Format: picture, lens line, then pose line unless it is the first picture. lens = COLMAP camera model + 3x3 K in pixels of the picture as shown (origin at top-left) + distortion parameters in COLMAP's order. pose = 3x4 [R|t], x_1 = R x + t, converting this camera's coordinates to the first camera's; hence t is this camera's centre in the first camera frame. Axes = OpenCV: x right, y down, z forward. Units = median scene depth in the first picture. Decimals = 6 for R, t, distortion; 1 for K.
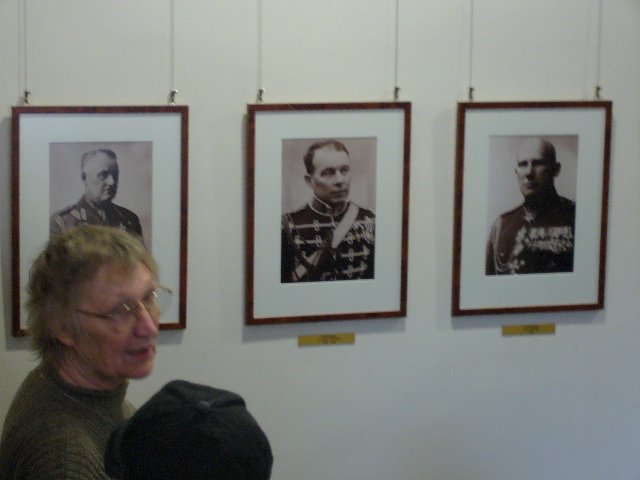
lens RADIAL K [[1922.6, 0, 317.8], [0, 1922.6, 242.5], [0, 0, 1]] dist [0.231551, 0.000000]
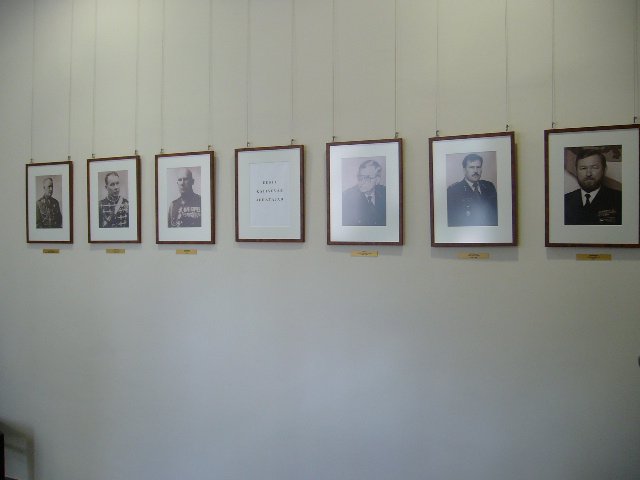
lens RADIAL K [[1061.0, 0, 320.1], [0, 1061.0, 237.6], [0, 0, 1]] dist [-0.095898, 0.000000]
pose [[0.568660, 0.043439, -0.821425, 1.295713], [0.000556, 0.998584, 0.053193, -0.040199], [0.822572, -0.030705, 0.567831, 0.428727]]
